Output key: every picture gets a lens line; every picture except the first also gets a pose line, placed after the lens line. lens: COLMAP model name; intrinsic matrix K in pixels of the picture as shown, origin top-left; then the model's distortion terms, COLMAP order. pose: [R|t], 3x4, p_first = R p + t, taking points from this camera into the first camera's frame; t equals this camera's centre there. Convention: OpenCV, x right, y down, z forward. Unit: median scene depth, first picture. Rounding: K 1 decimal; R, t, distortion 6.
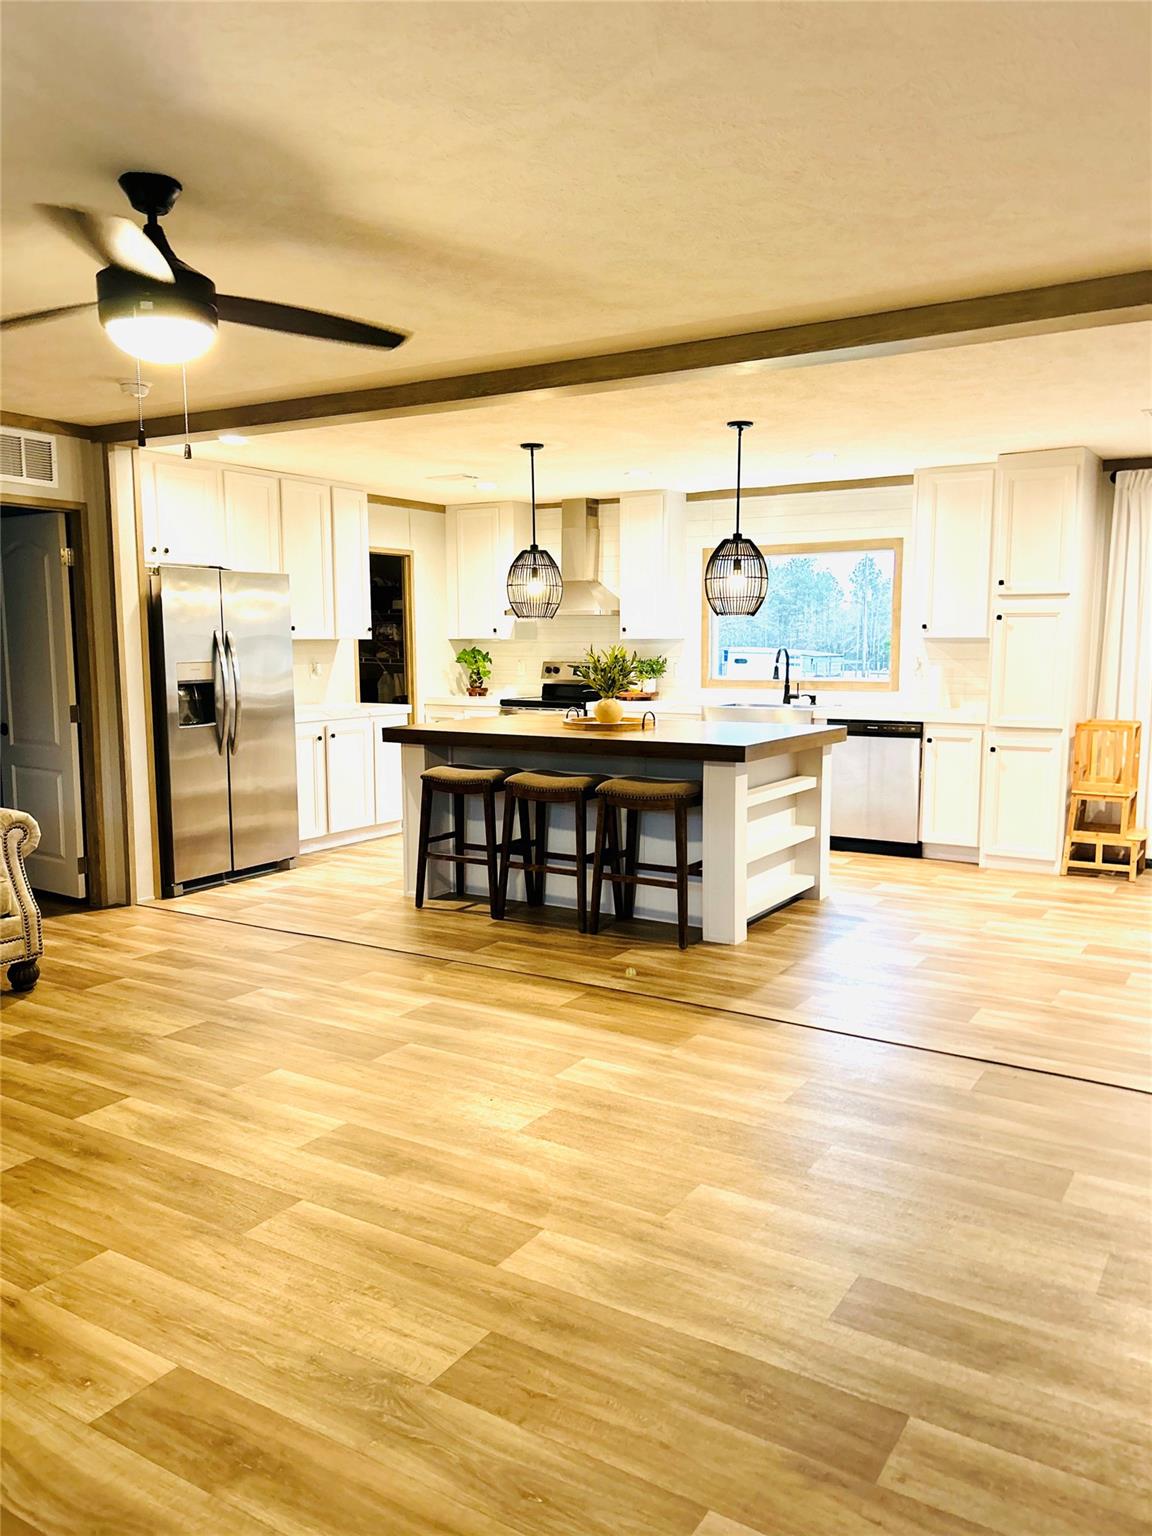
lens RADIAL K [[1168.4, 0, 570.7], [0, 1168.4, 828.5], [0, 0, 1]] dist [0.060741, -0.059927]
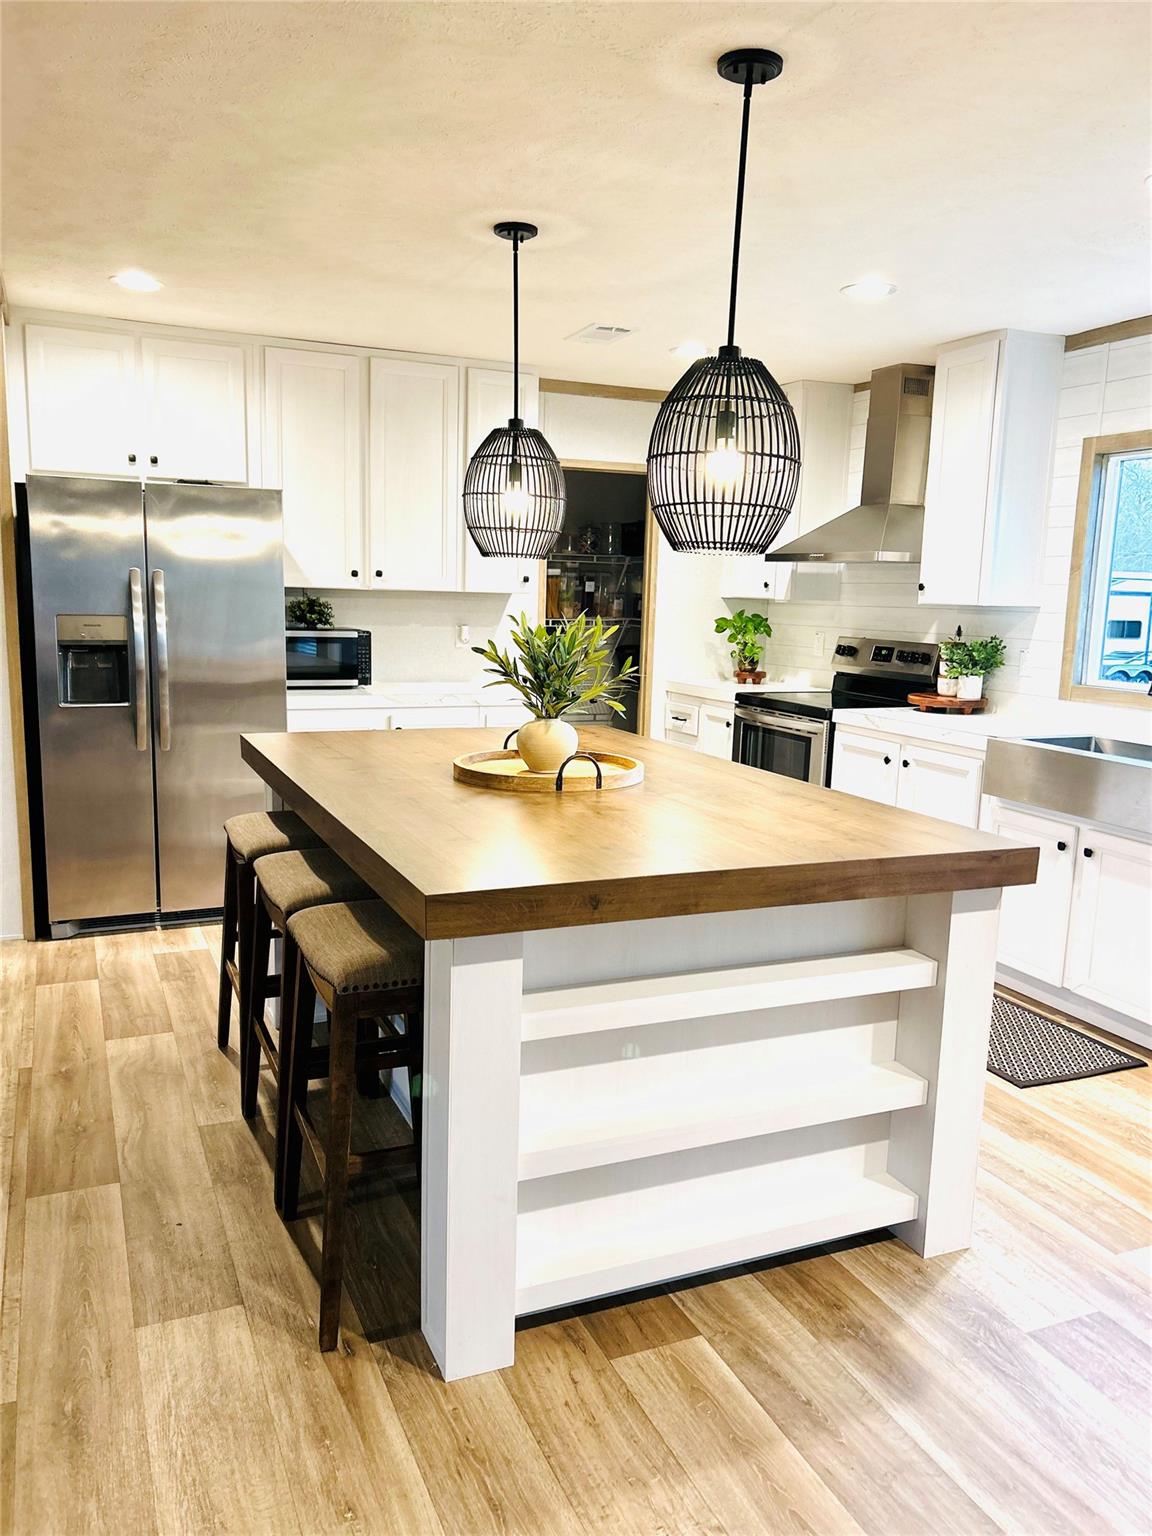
lens RADIAL K [[1168.4, 0, 566.4], [0, 1168.4, 792.7], [0, 0, 1]] dist [0.060741, -0.059927]
pose [[0.828437, 0.122849, -0.546443, 0.311039], [-0.120458, 0.991897, 0.040373, -0.099600], [0.546975, 0.032376, 0.836523, 0.585233]]
